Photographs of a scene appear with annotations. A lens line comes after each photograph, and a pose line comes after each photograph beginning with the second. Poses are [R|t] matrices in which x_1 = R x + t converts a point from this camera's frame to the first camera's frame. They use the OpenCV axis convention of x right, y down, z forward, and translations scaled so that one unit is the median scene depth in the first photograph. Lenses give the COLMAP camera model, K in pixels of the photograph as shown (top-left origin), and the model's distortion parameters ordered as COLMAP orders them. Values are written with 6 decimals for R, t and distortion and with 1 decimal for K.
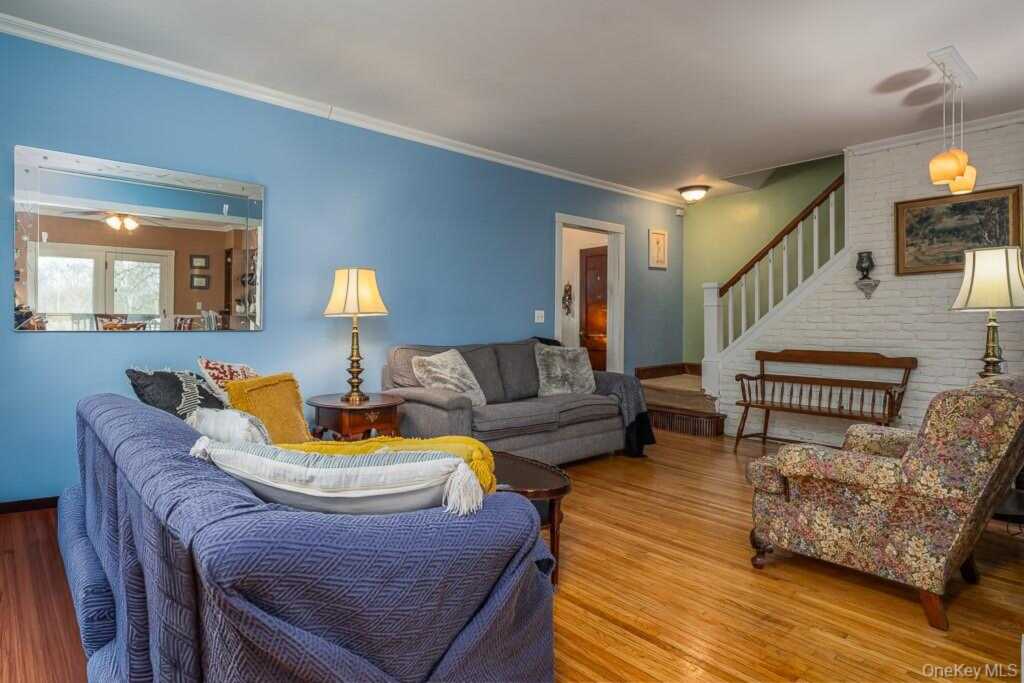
lens RADIAL K [[560.3, 0, 512.0], [0, 560.3, 320.0], [0, 0, 1]] dist [0.002327, -0.000324]
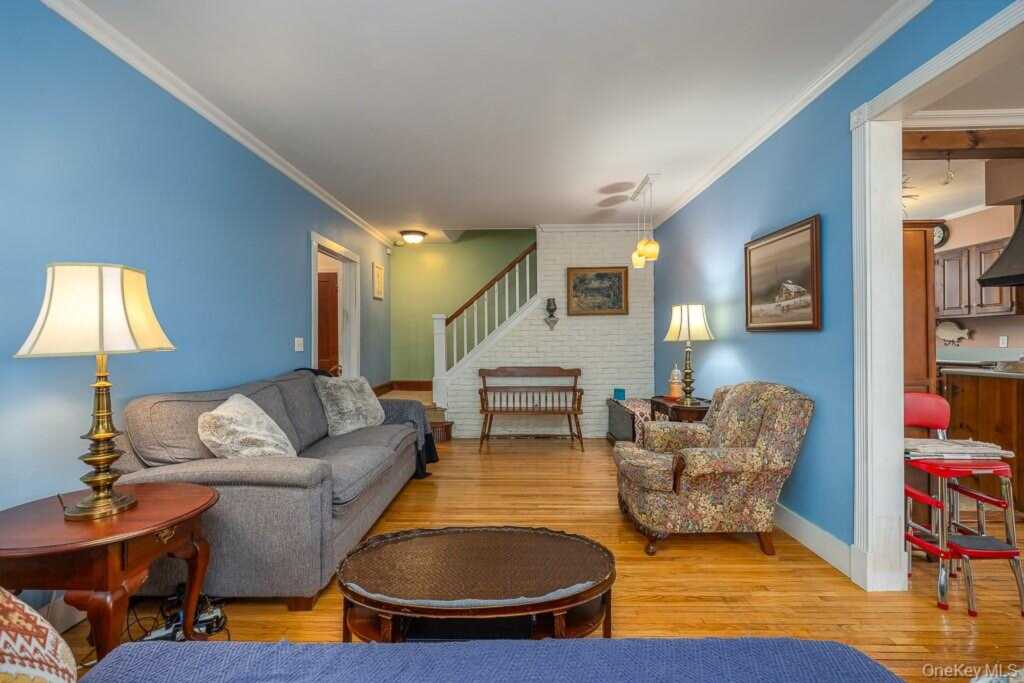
lens RADIAL K [[411.2, 0, 512.0], [0, 411.2, 341.5], [0, 0, 1]] dist [0.000757, -0.000157]
pose [[0.670401, -0.007675, 0.741959, -0.246218], [0.003266, 0.999967, 0.007393, -0.017293], [-0.741992, -0.002533, 0.670404, 0.360569]]
